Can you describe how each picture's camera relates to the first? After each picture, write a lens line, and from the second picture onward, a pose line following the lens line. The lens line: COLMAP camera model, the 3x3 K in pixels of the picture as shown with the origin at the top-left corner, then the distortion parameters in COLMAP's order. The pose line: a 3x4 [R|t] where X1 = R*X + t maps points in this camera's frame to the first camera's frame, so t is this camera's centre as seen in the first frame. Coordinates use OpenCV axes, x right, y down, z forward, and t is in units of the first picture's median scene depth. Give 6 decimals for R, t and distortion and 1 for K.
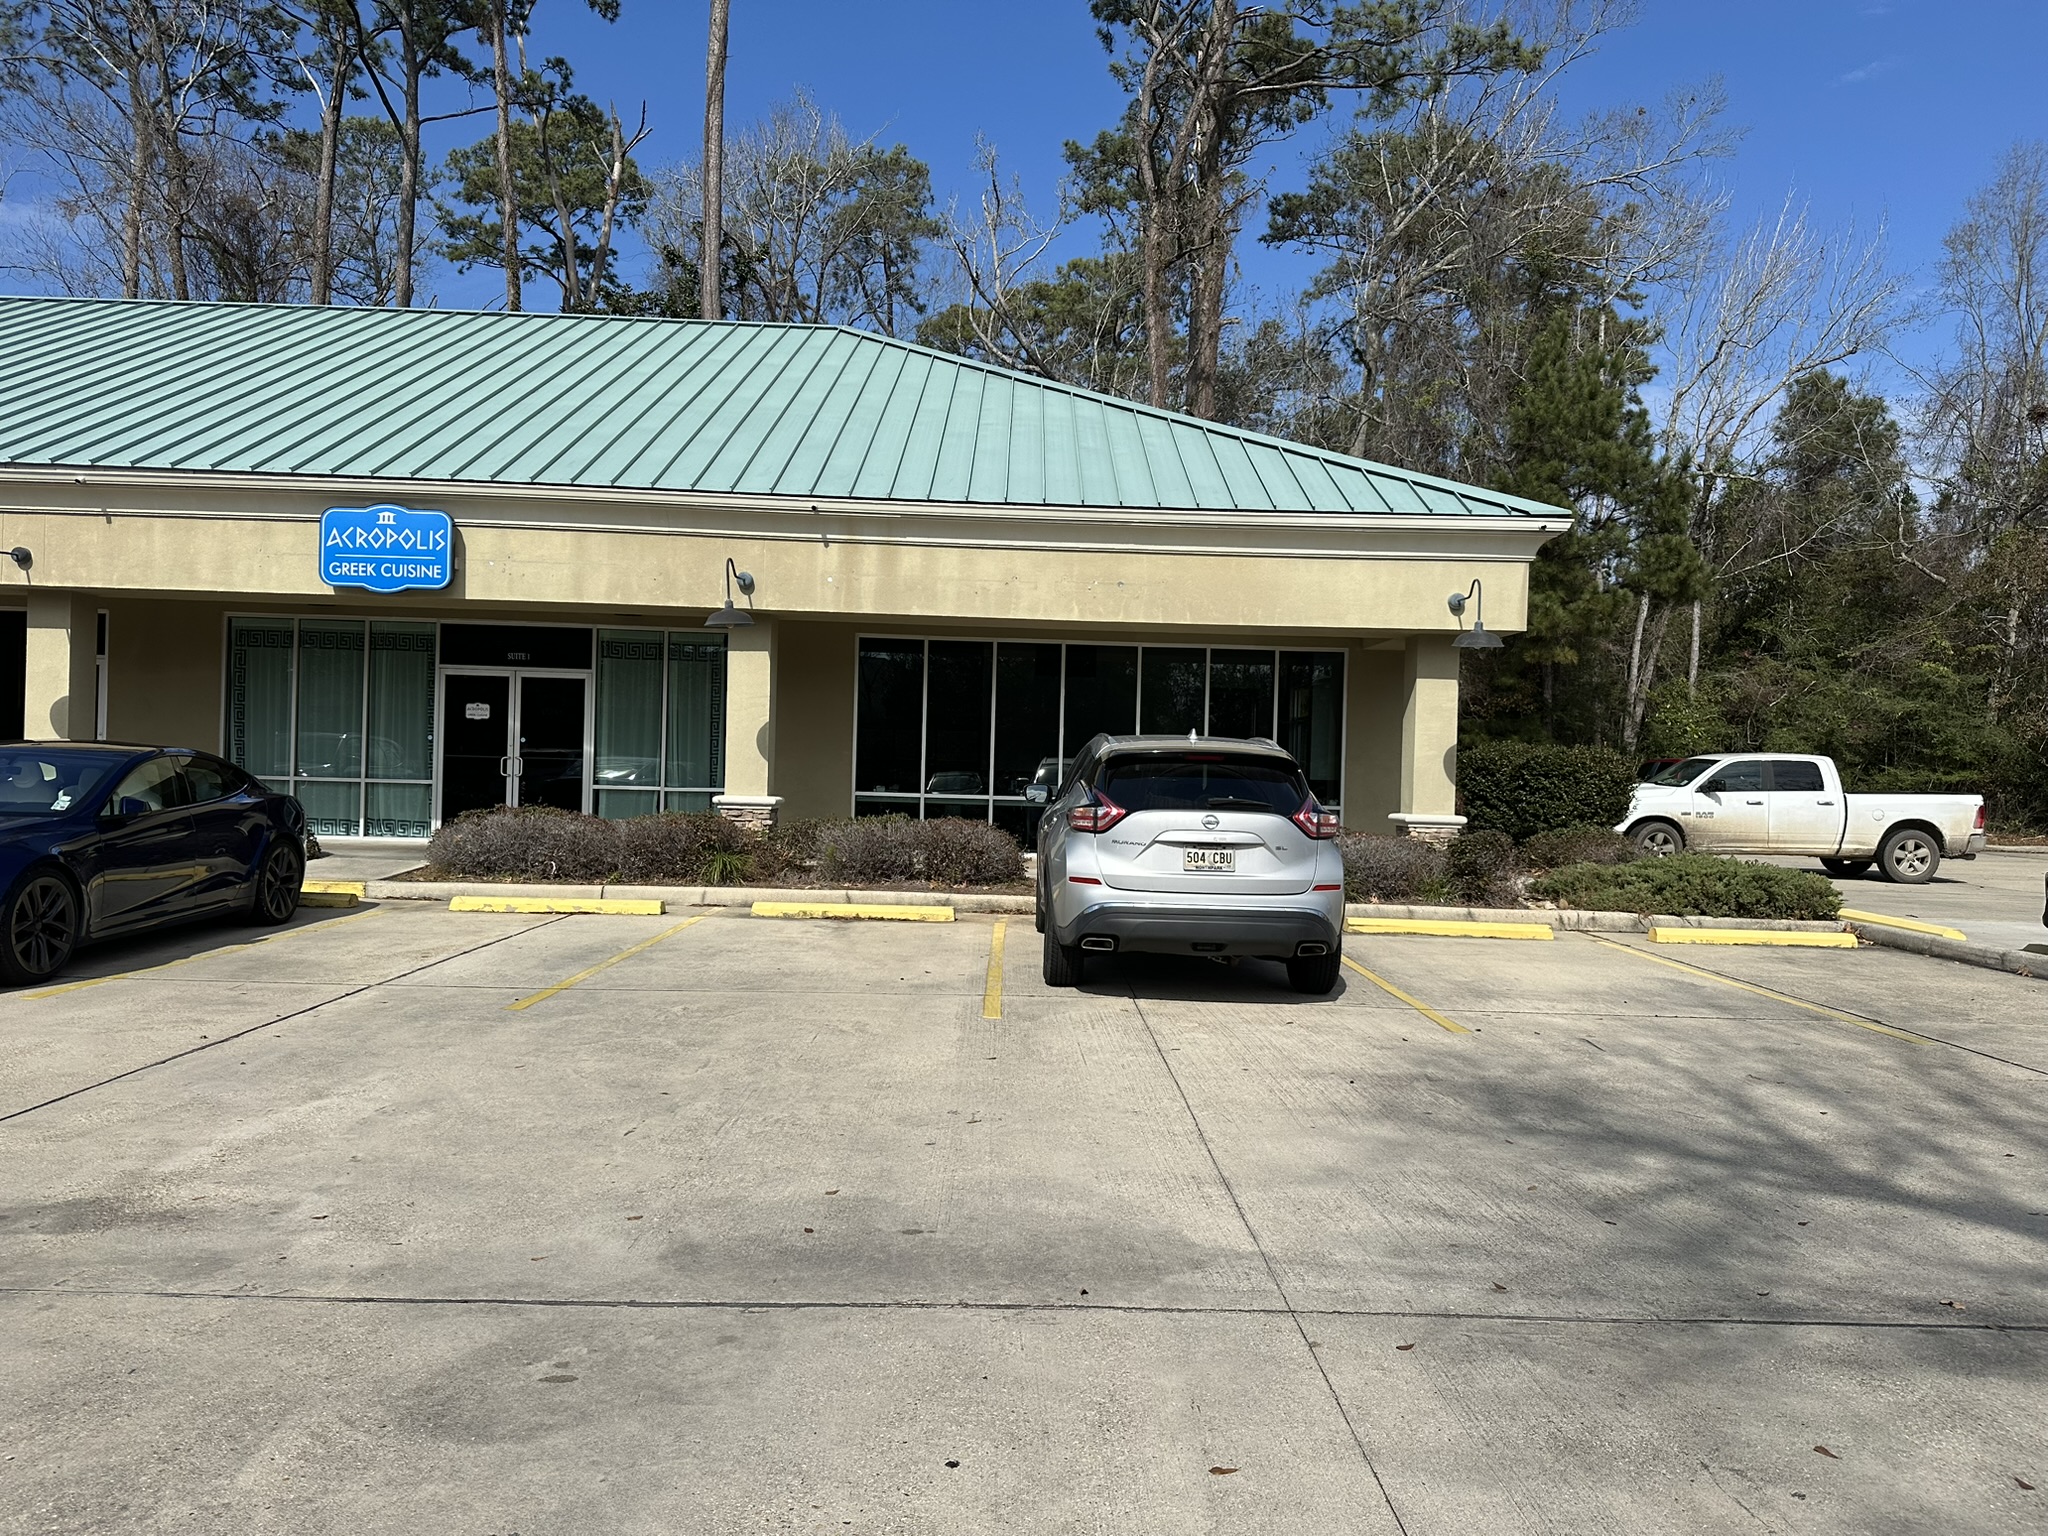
lens RADIAL K [[1444.8, 0, 1030.2], [0, 1444.8, 767.5], [0, 0, 1]] dist [0.035614, -0.047180]
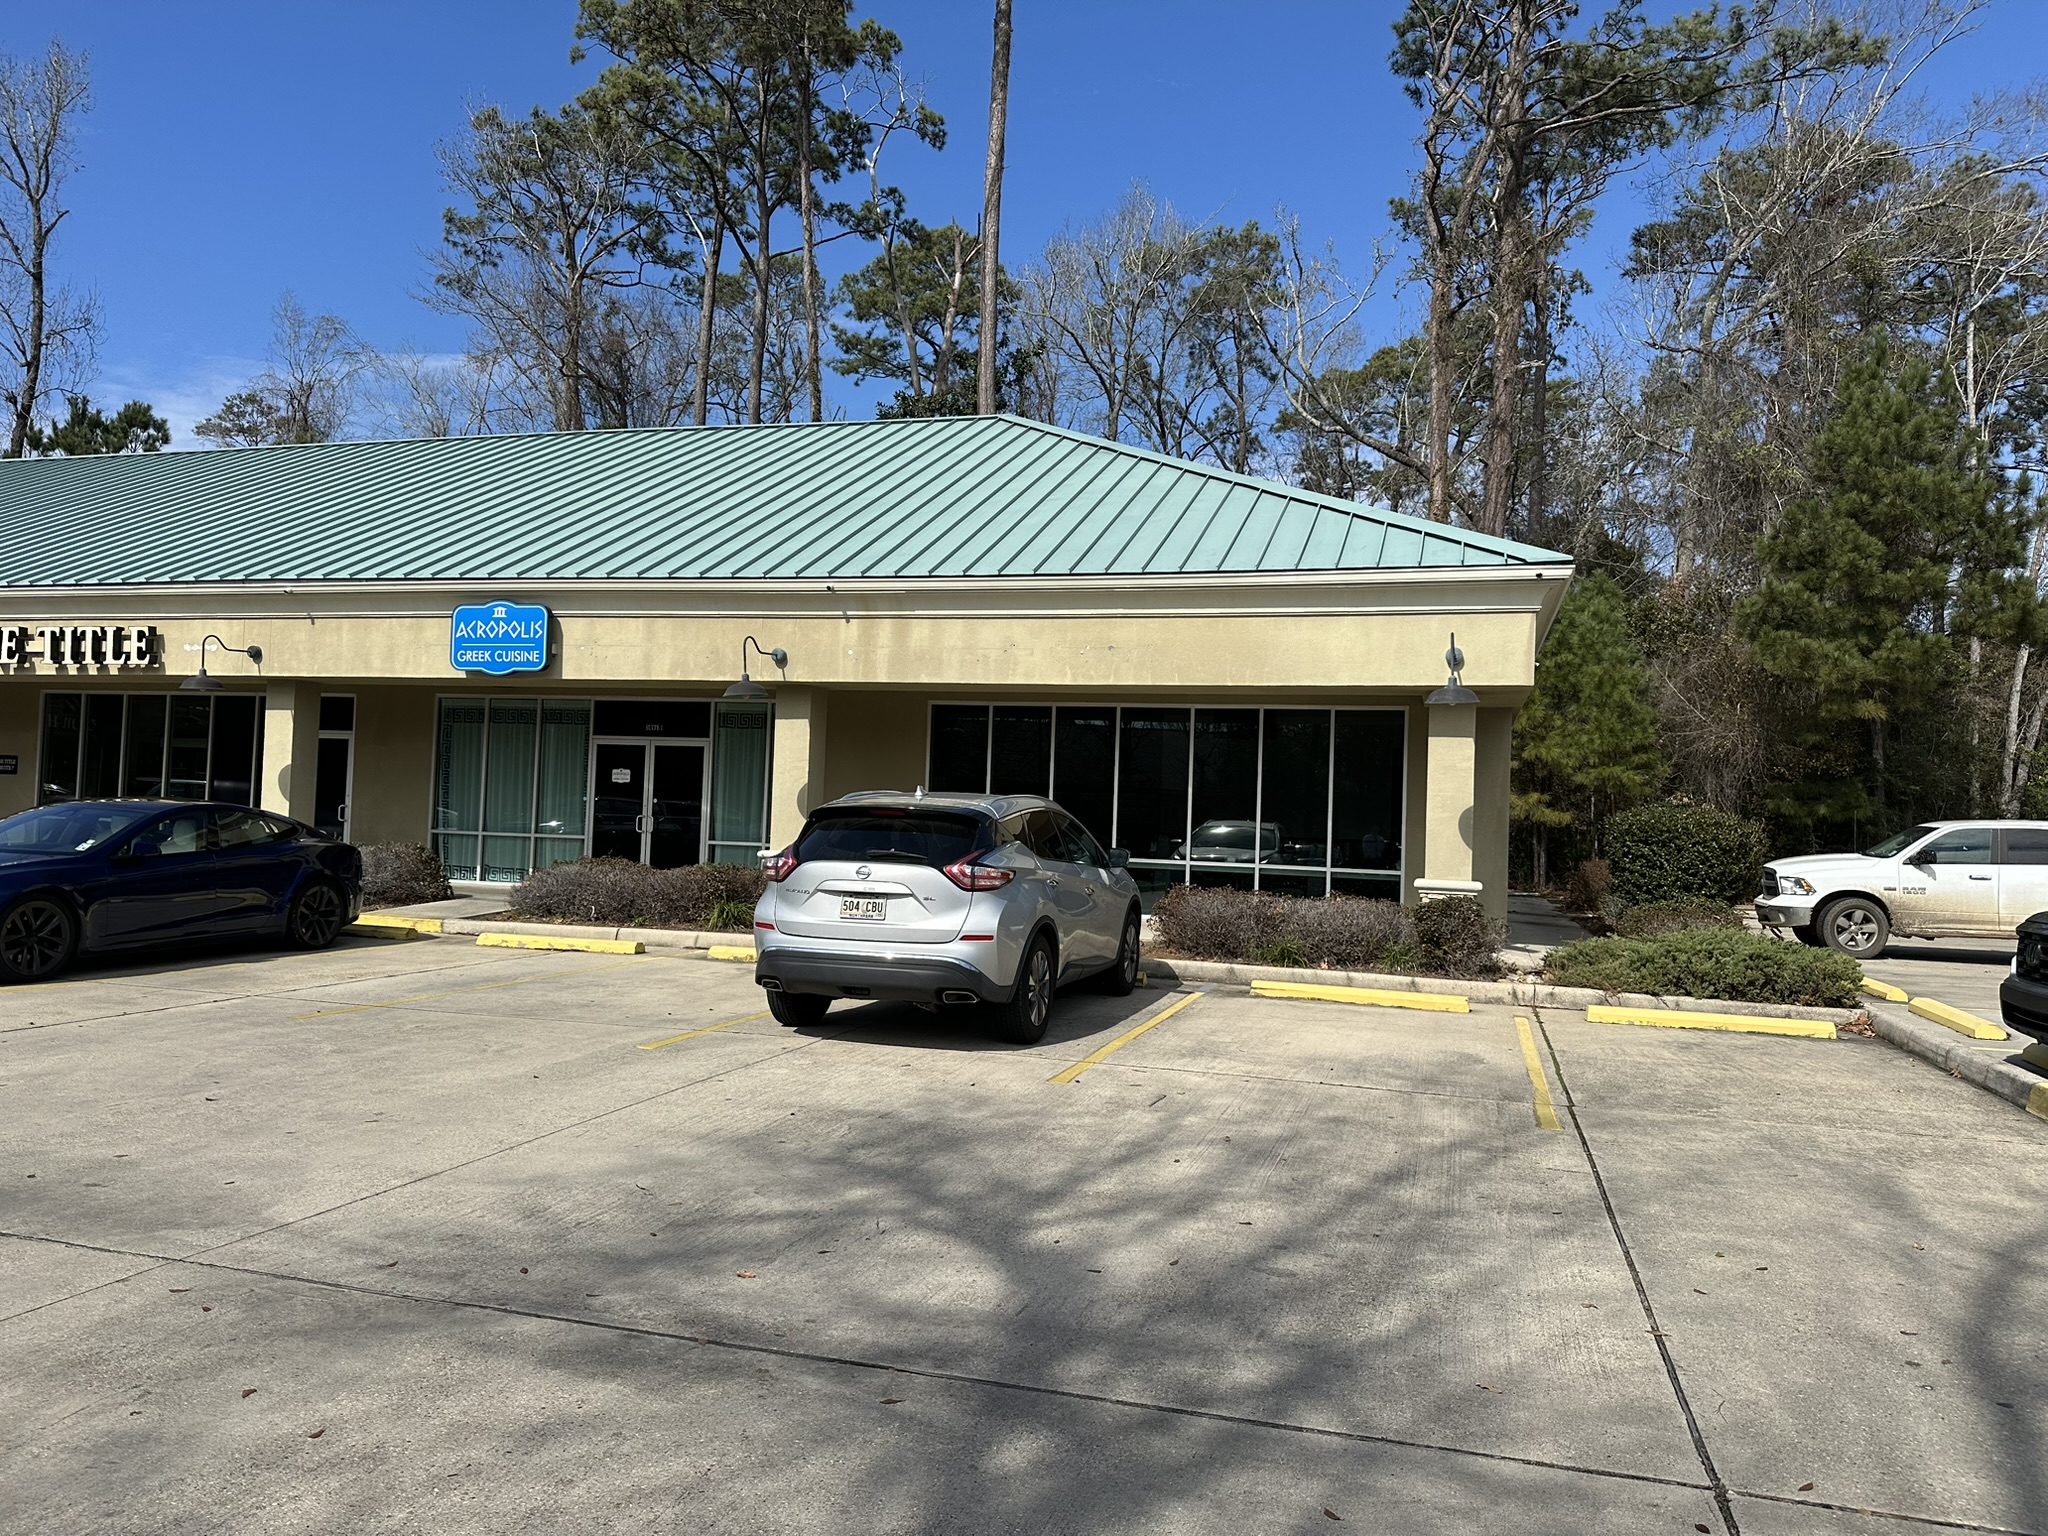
lens RADIAL K [[1444.8, 0, 1030.2], [0, 1444.8, 767.5], [0, 0, 1]] dist [0.035614, -0.047180]
pose [[0.953288, -0.005637, -0.302011, 0.316657], [-0.008509, 0.998928, -0.045505, 0.004417], [0.301944, 0.045949, 0.952218, 0.013386]]
